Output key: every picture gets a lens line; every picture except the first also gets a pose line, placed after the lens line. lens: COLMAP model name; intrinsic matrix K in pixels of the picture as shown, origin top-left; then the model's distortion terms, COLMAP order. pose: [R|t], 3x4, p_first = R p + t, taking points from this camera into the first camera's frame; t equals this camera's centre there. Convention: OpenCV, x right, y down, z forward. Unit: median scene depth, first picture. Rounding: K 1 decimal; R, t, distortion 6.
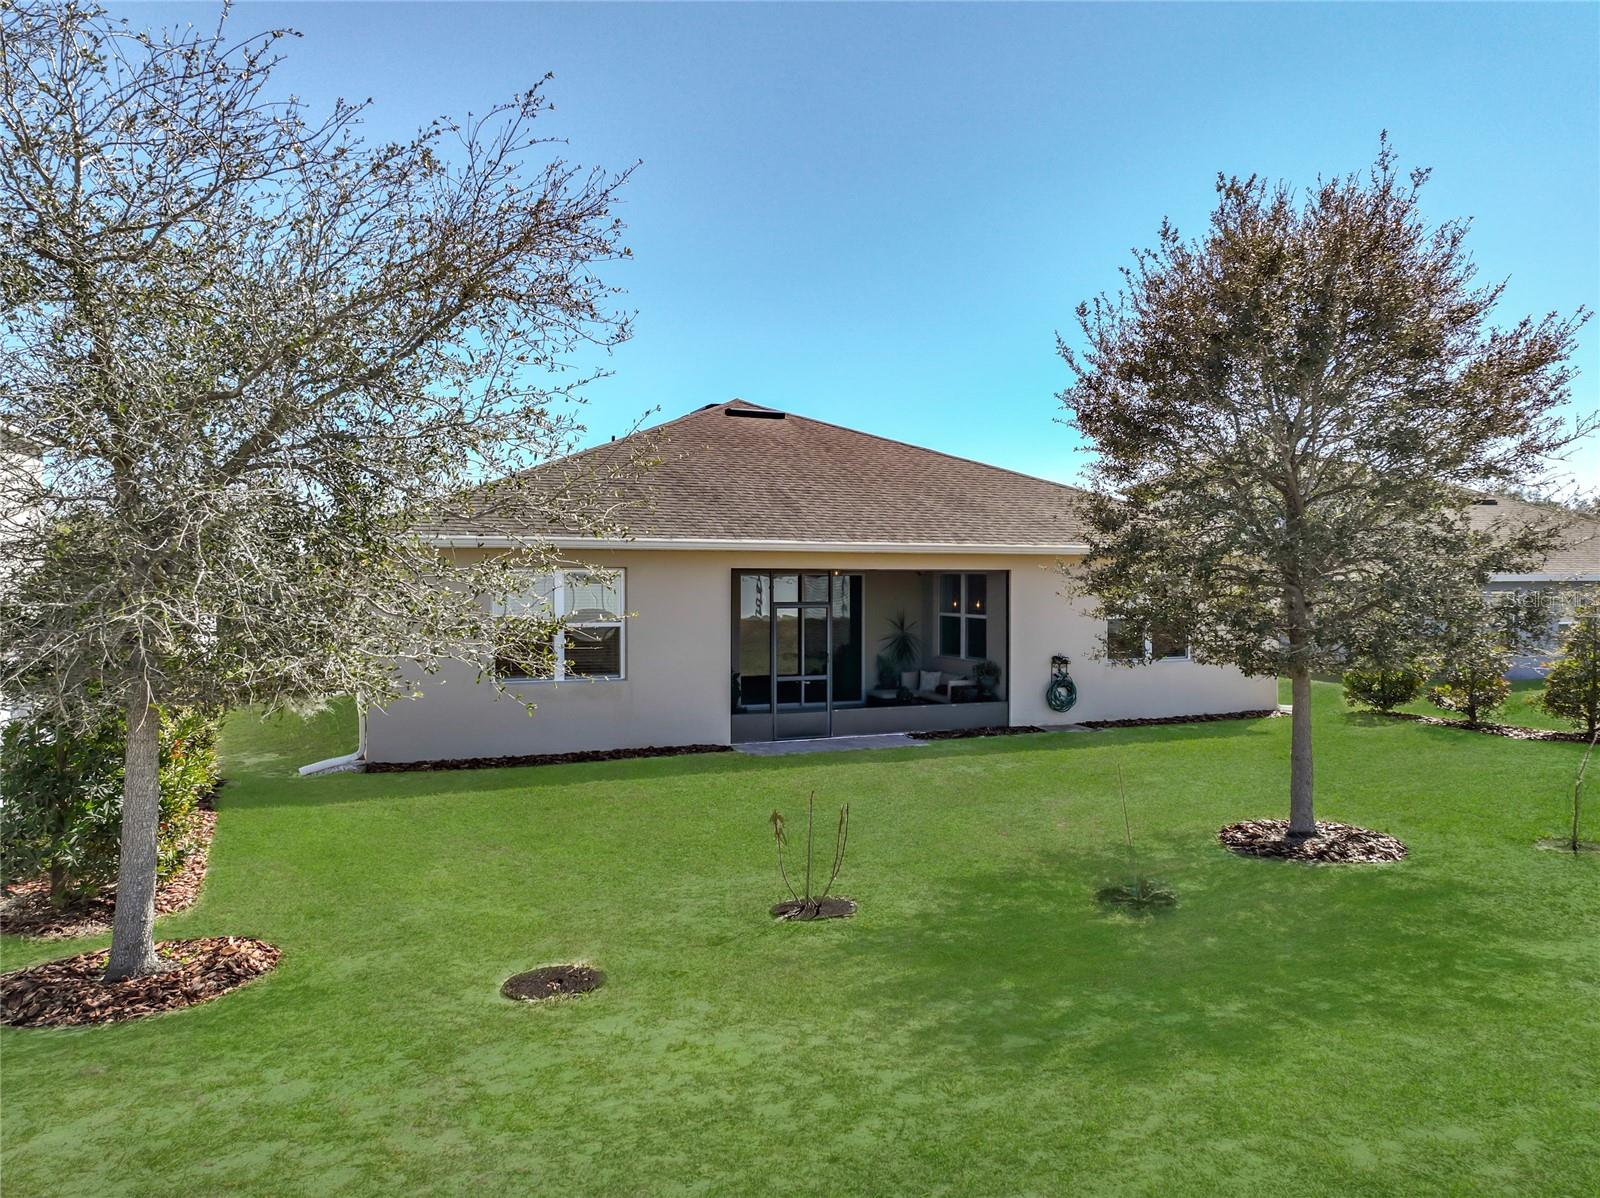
lens RADIAL K [[1131.1, 0, 800.0], [0, 1131.1, 599.0], [0, 0, 1]] dist [-0.001917, 0.024509]
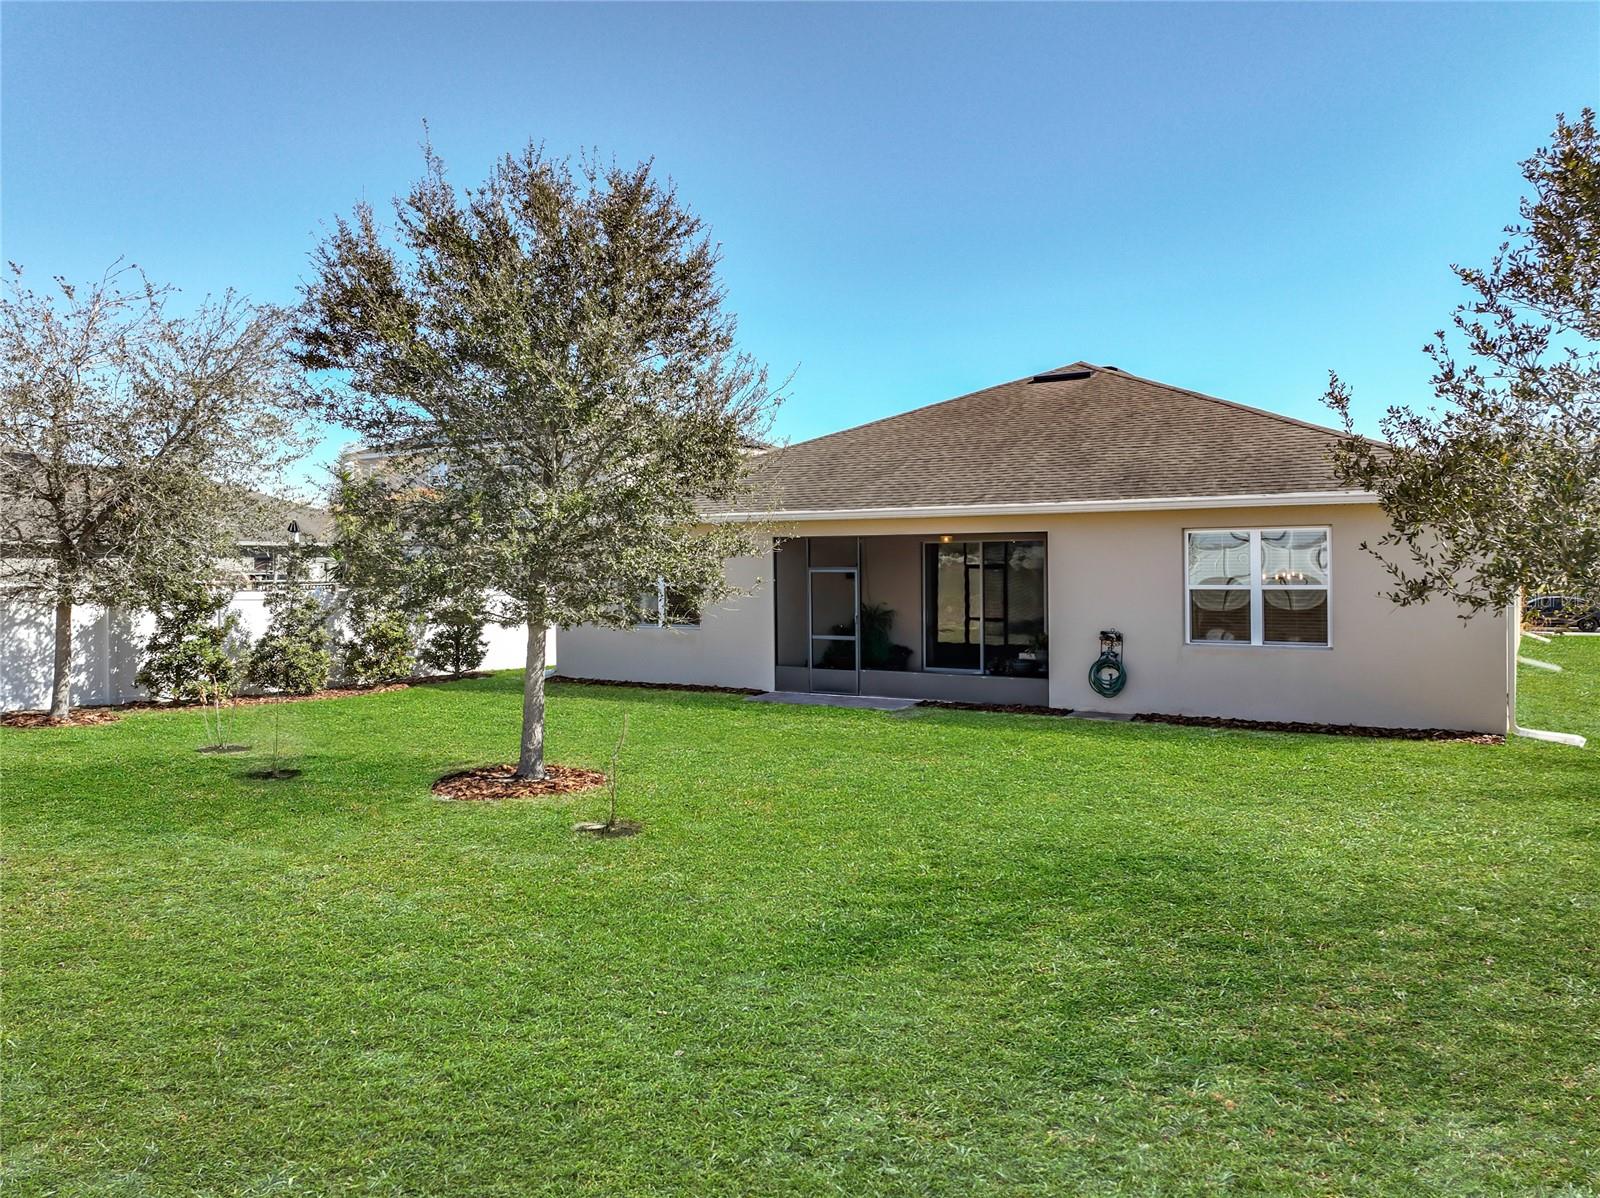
lens RADIAL K [[1093.2, 0, 800.4], [0, 1093.2, 574.5], [0, 0, 1]] dist [-0.011190, -0.000403]
pose [[0.587431, 0.009323, -0.809220, 0.768710], [0.002748, 0.999905, 0.013515, -0.004293], [0.809270, -0.010163, 0.587350, 0.334639]]
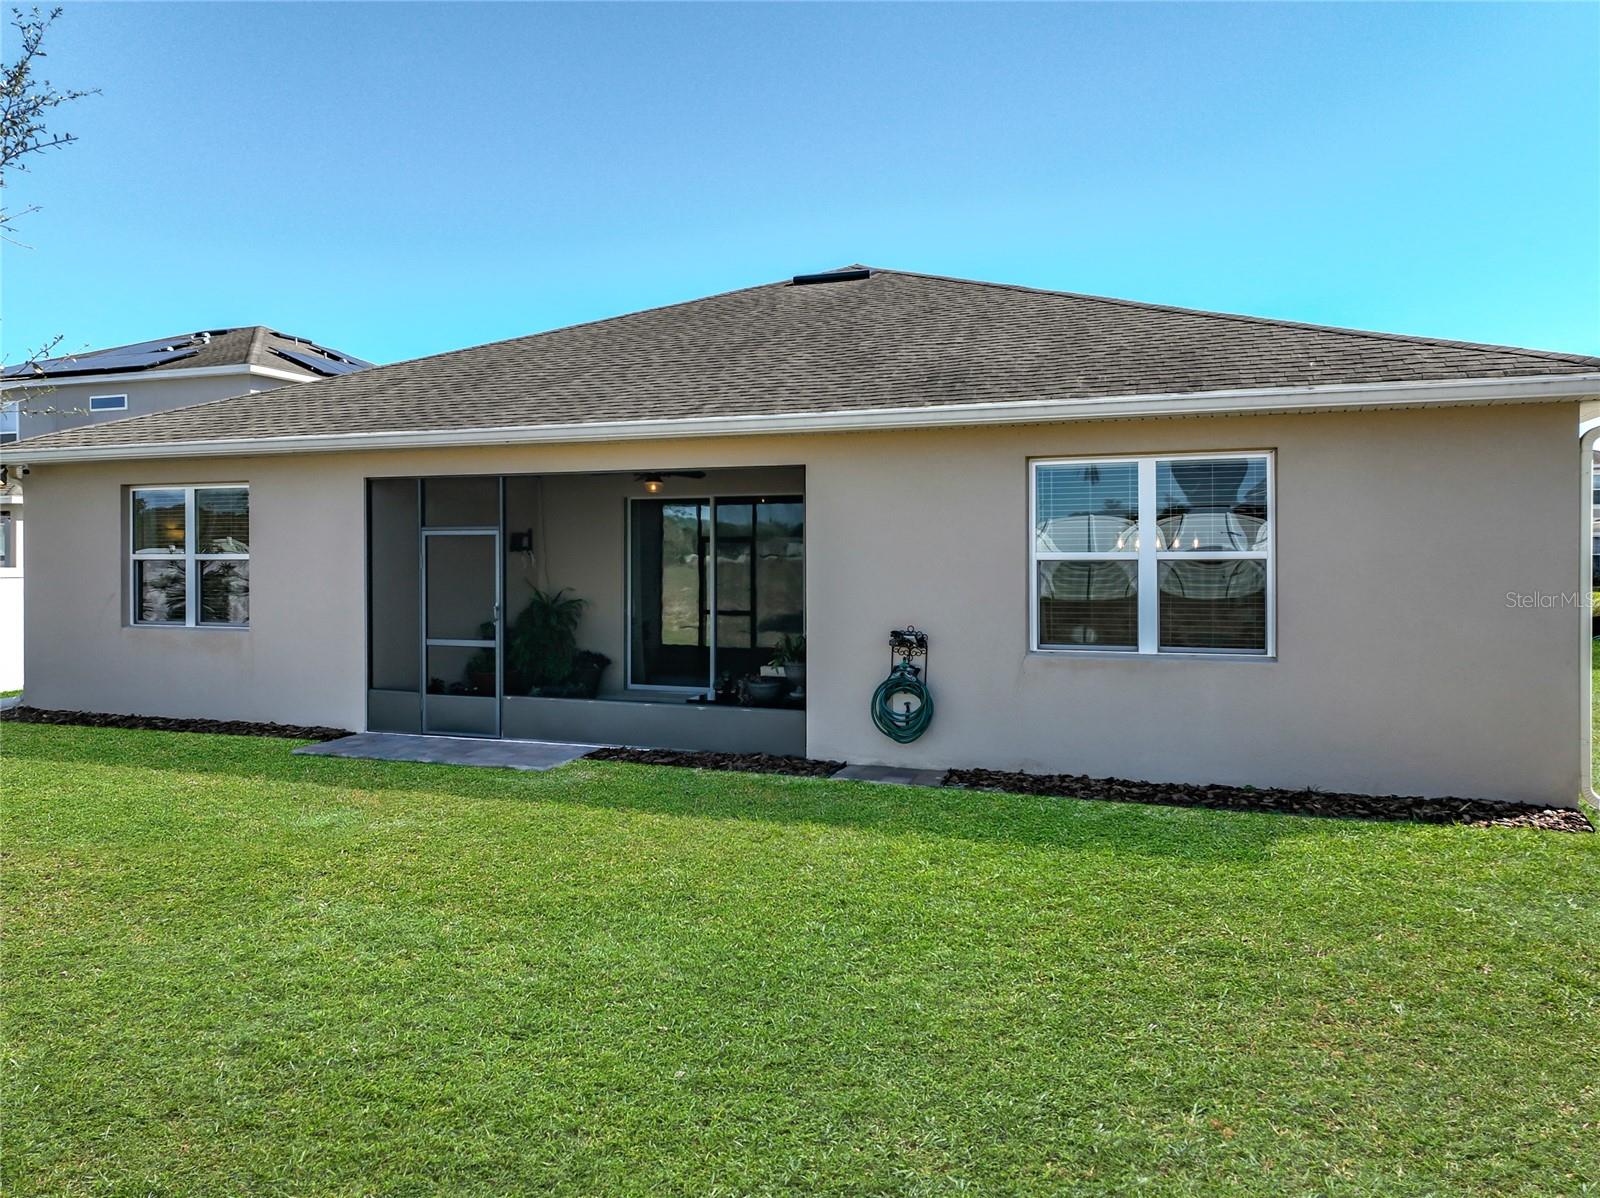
lens RADIAL K [[1093.2, 0, 800.4], [0, 1093.2, 574.5], [0, 0, 1]] dist [-0.011190, -0.000403]
pose [[0.740976, 0.015365, -0.671356, 0.529414], [-0.005860, 0.999848, 0.016416, 0.017540], [0.671506, -0.008230, 0.740953, 0.616369]]
